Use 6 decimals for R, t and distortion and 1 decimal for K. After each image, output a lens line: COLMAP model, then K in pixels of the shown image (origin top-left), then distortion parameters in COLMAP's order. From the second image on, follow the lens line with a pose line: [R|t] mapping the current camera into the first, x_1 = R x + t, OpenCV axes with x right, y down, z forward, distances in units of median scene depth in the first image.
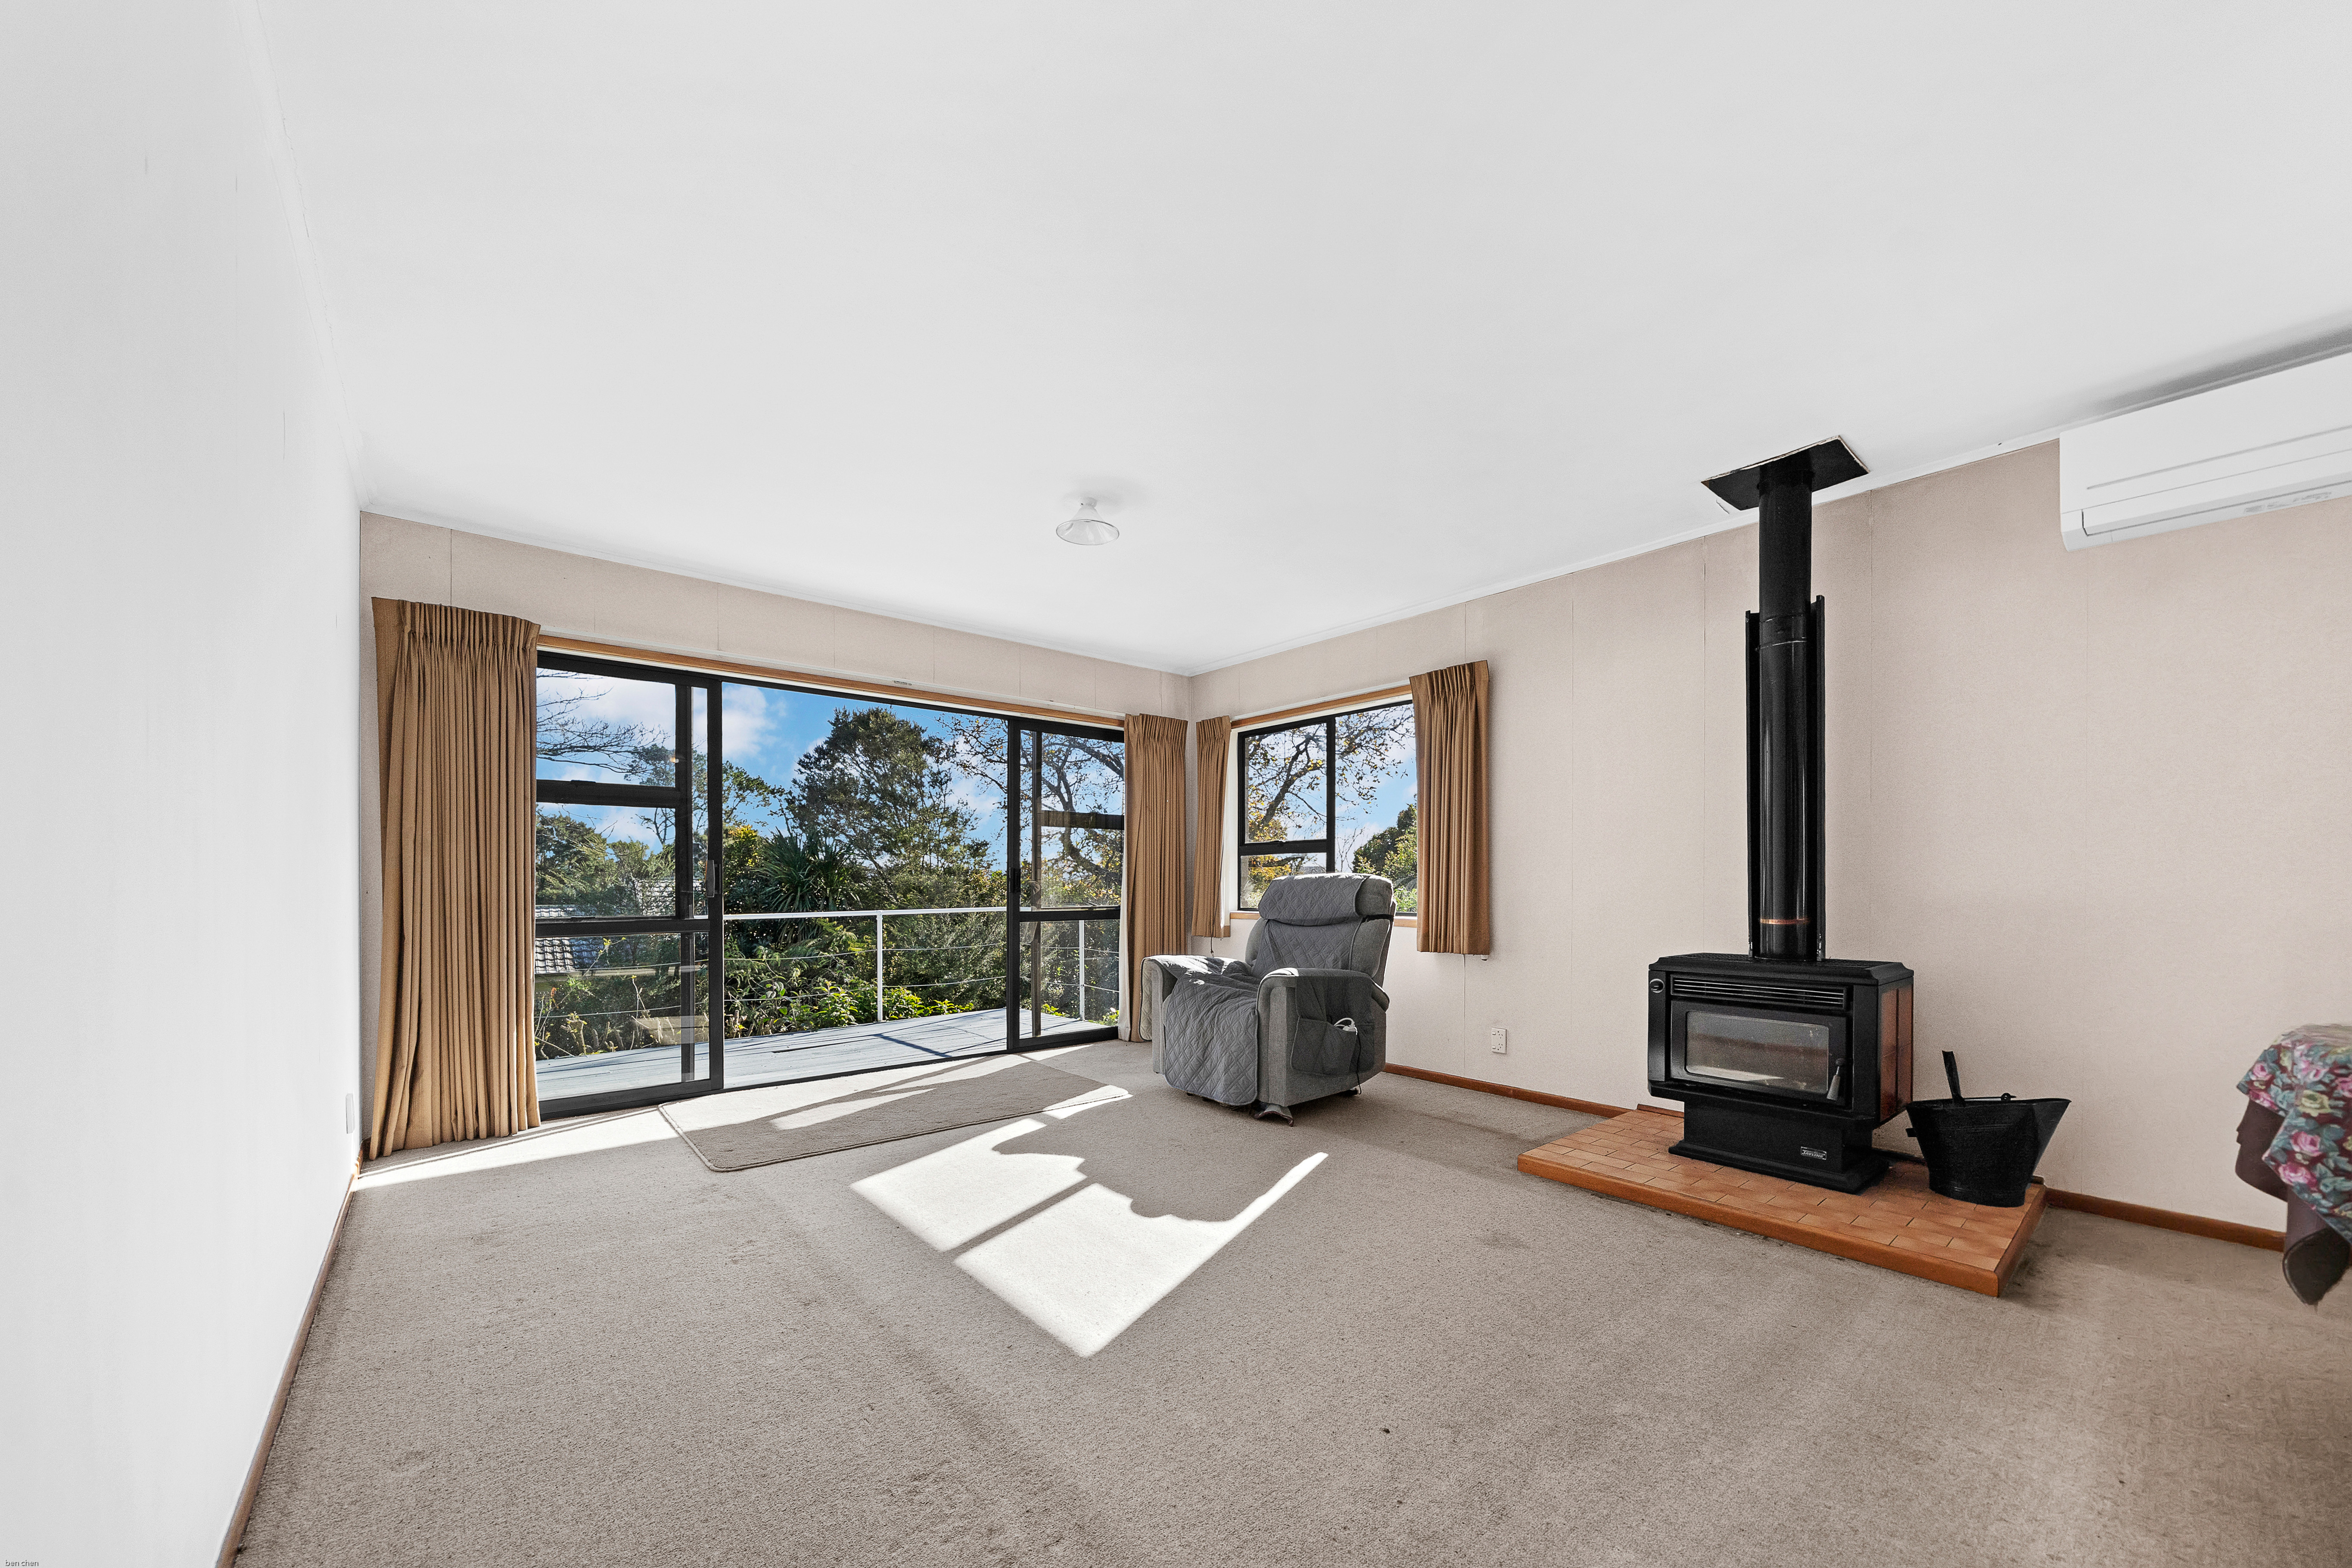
lens RADIAL K [[854.5, 0, 1182.3], [0, 854.5, 874.9], [0, 0, 1]] dist [-0.012570, 0.000070]
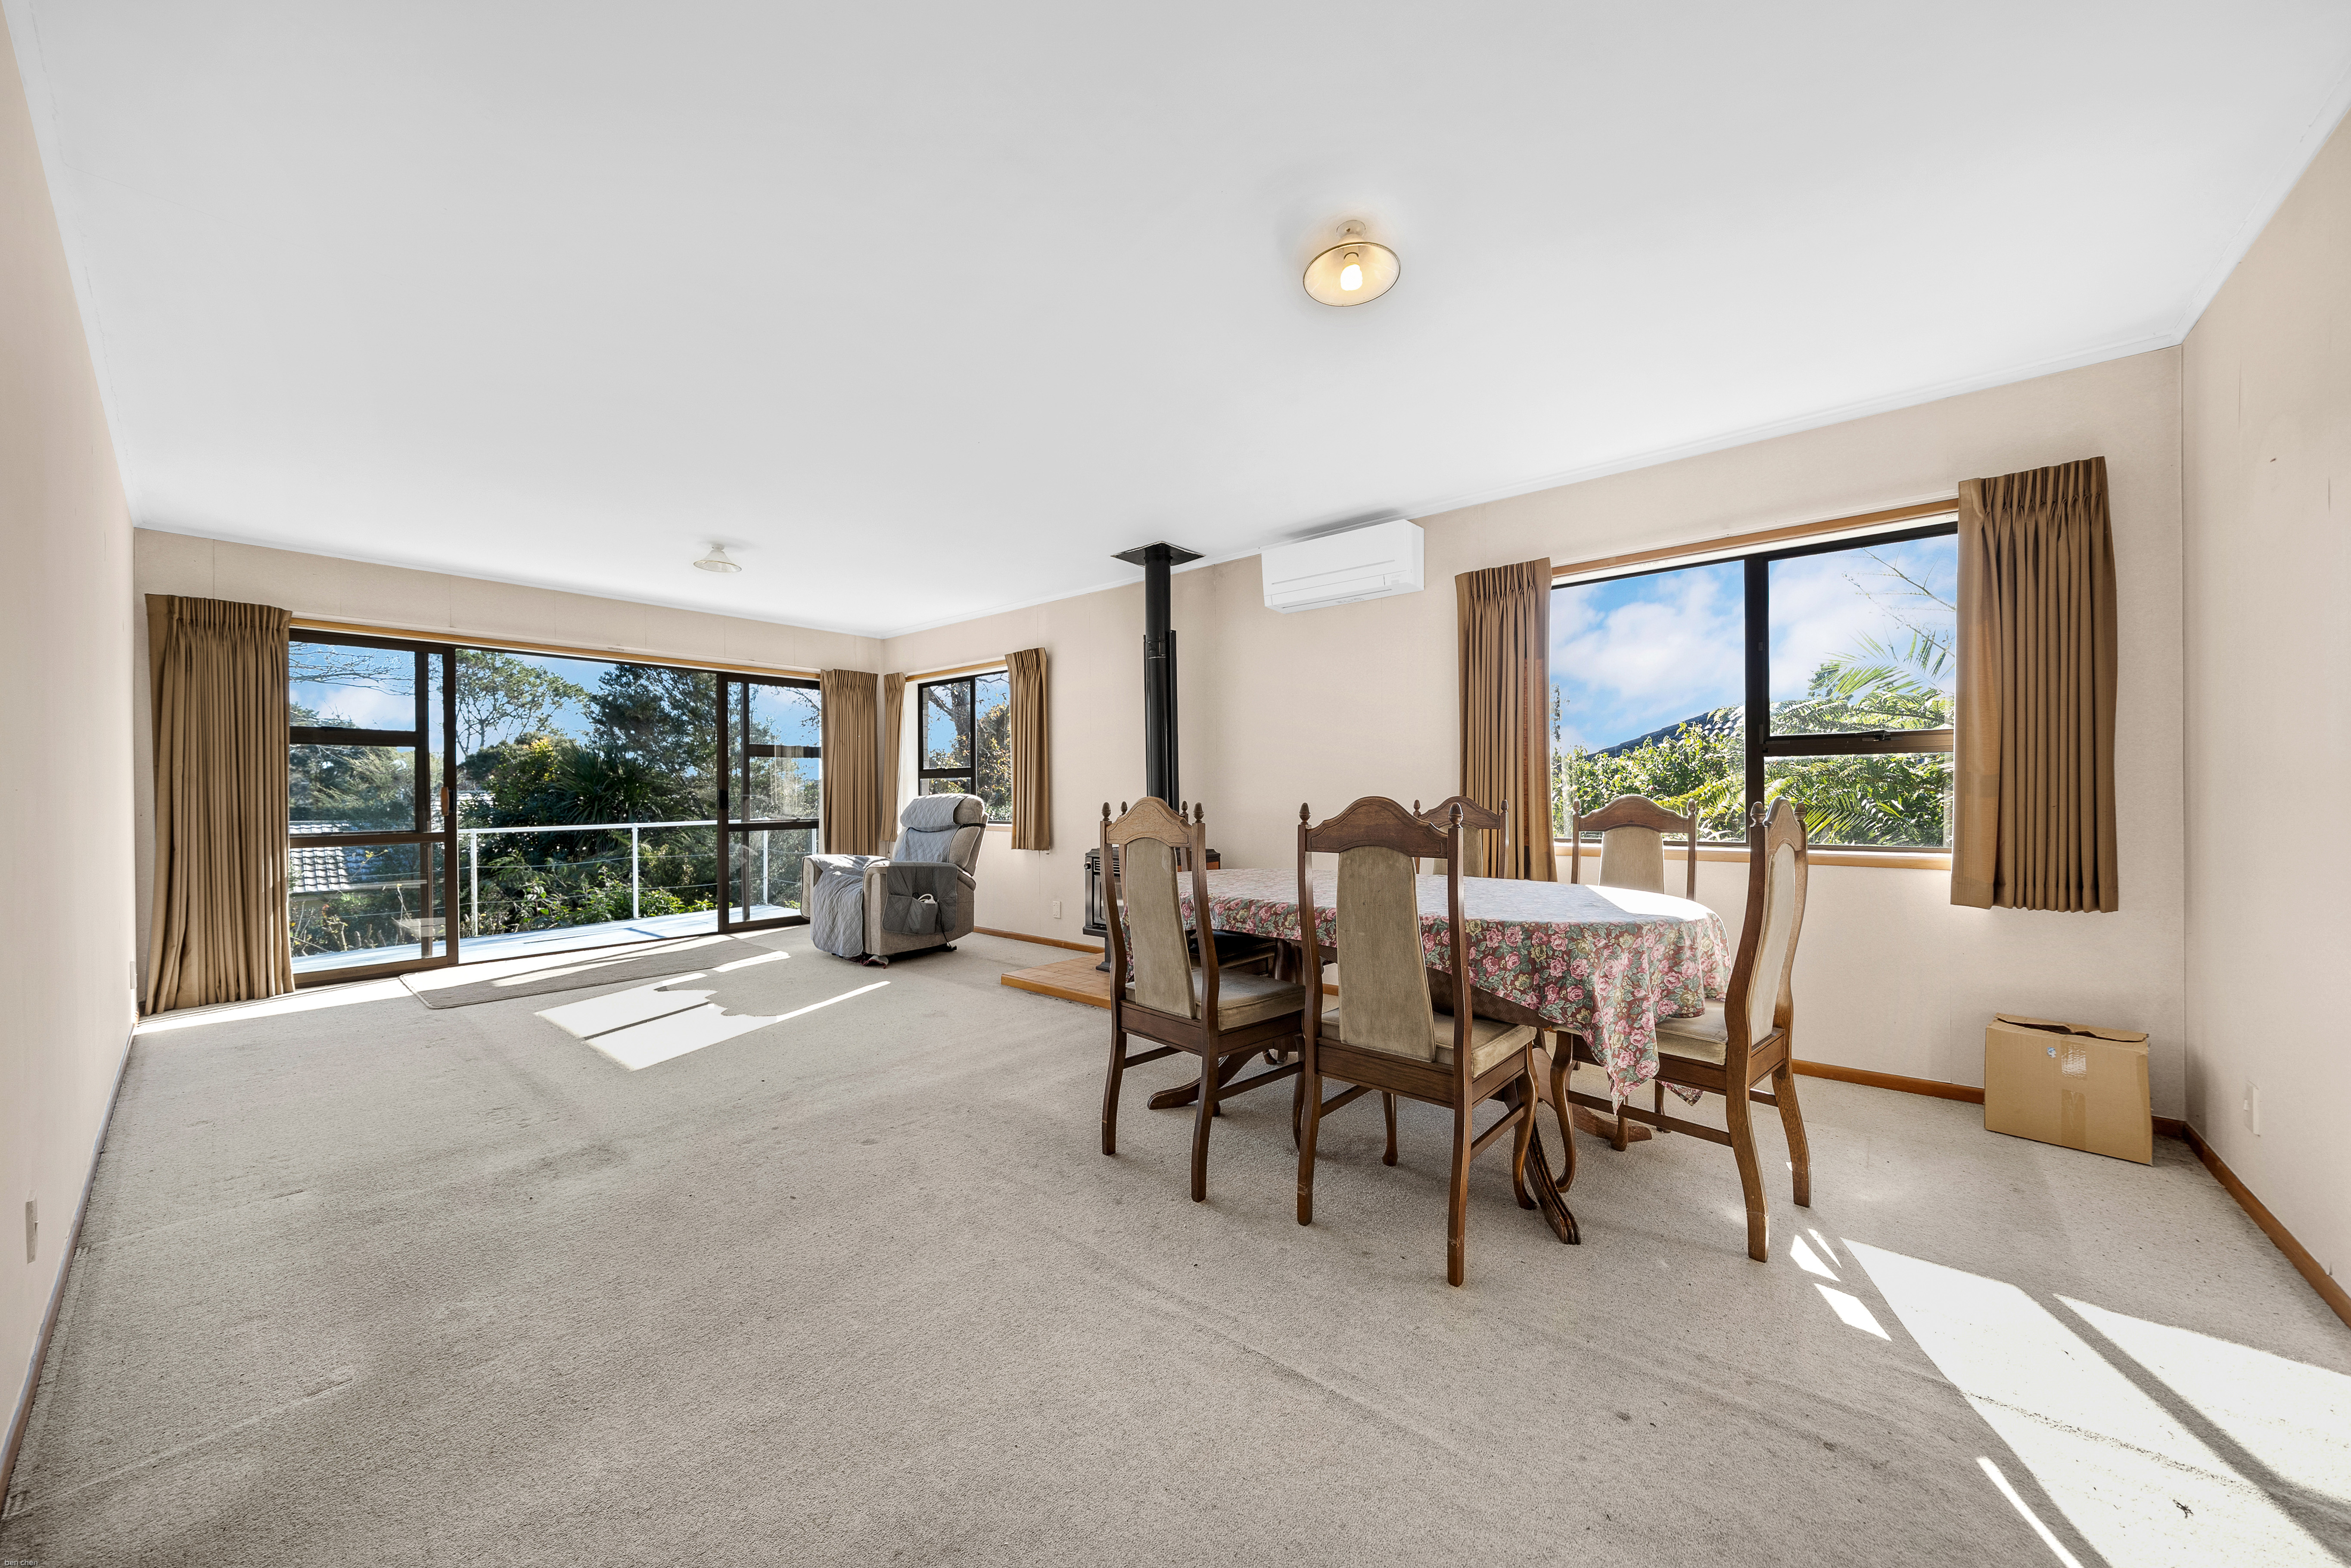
lens RADIAL K [[829.8, 0, 1175.5], [0, 829.8, 784.0], [0, 0, 1]] dist [-0.008074, -0.000134]
pose [[0.987118, -0.003137, 0.159963, 0.356577], [0.003040, 0.999995, 0.000849, -0.020069], [-0.159965, -0.000352, 0.987123, -0.436466]]
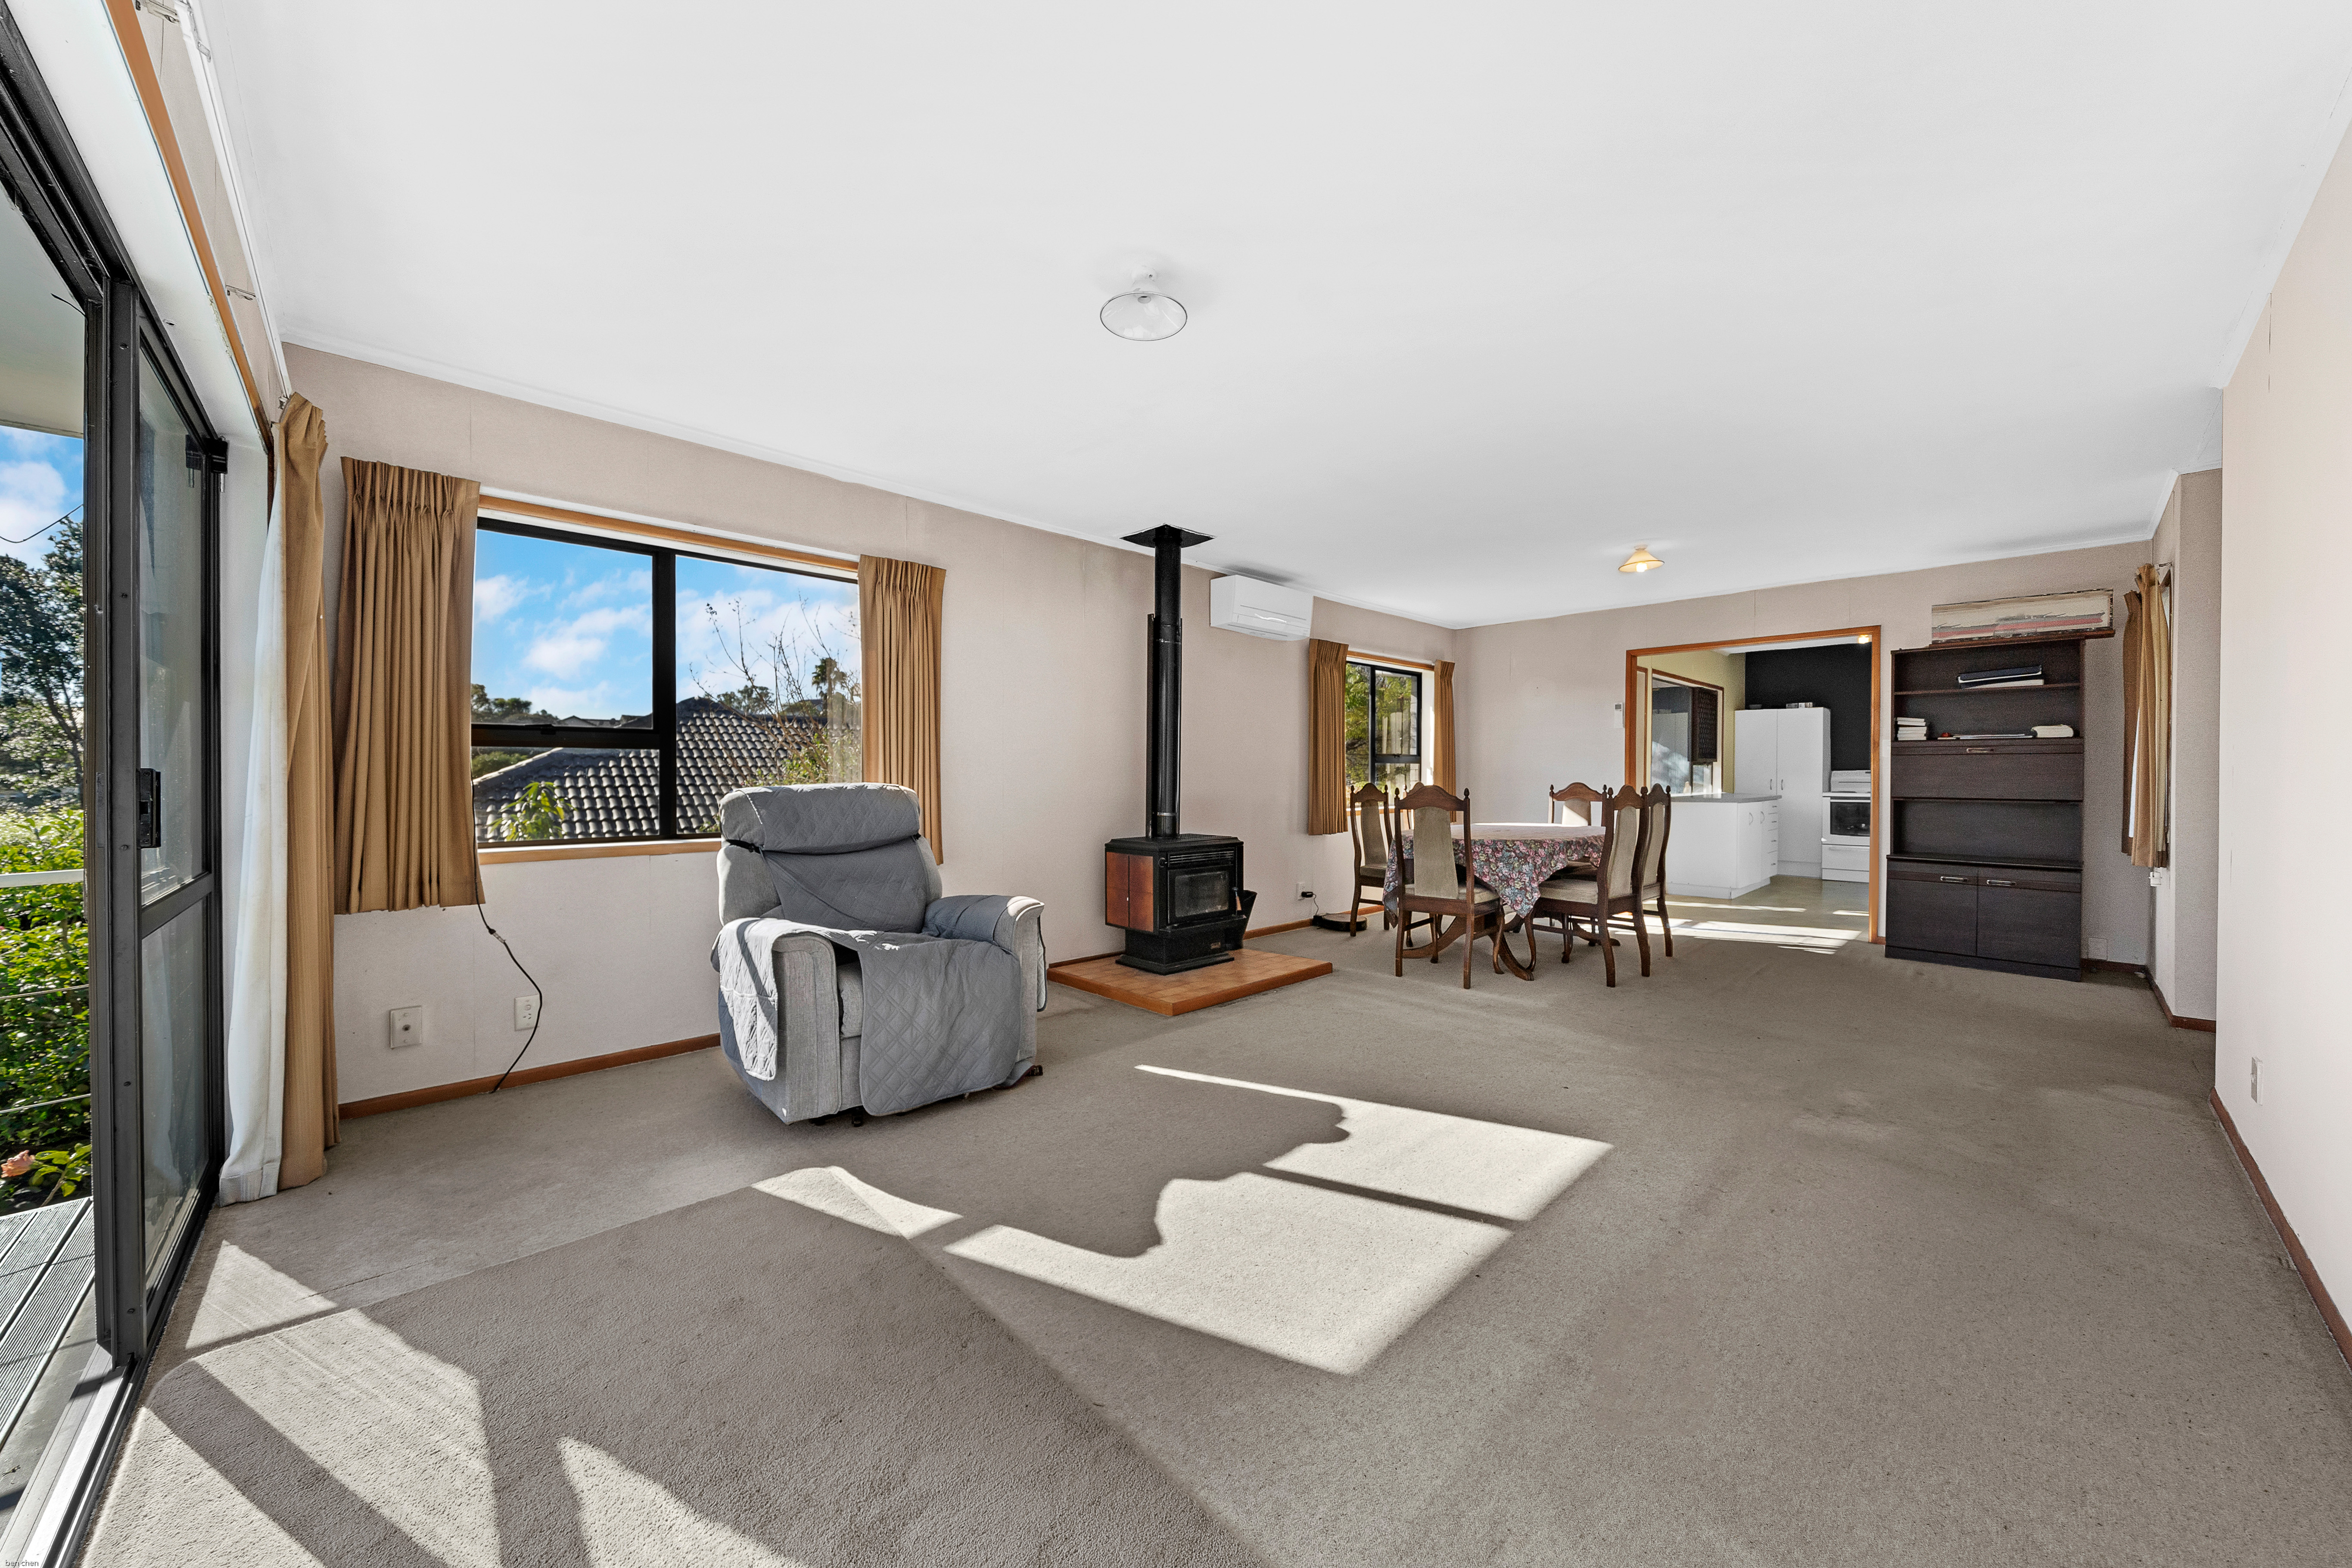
lens RADIAL K [[810.8, 0, 1176.0], [0, 810.8, 784.0], [0, 0, 1]] dist [-0.013961, -0.000141]
pose [[-0.044599, -0.013215, 0.998918, -0.655565], [-0.017609, 0.999768, 0.012440, -0.017008], [-0.998850, -0.017035, -0.044821, 0.833460]]
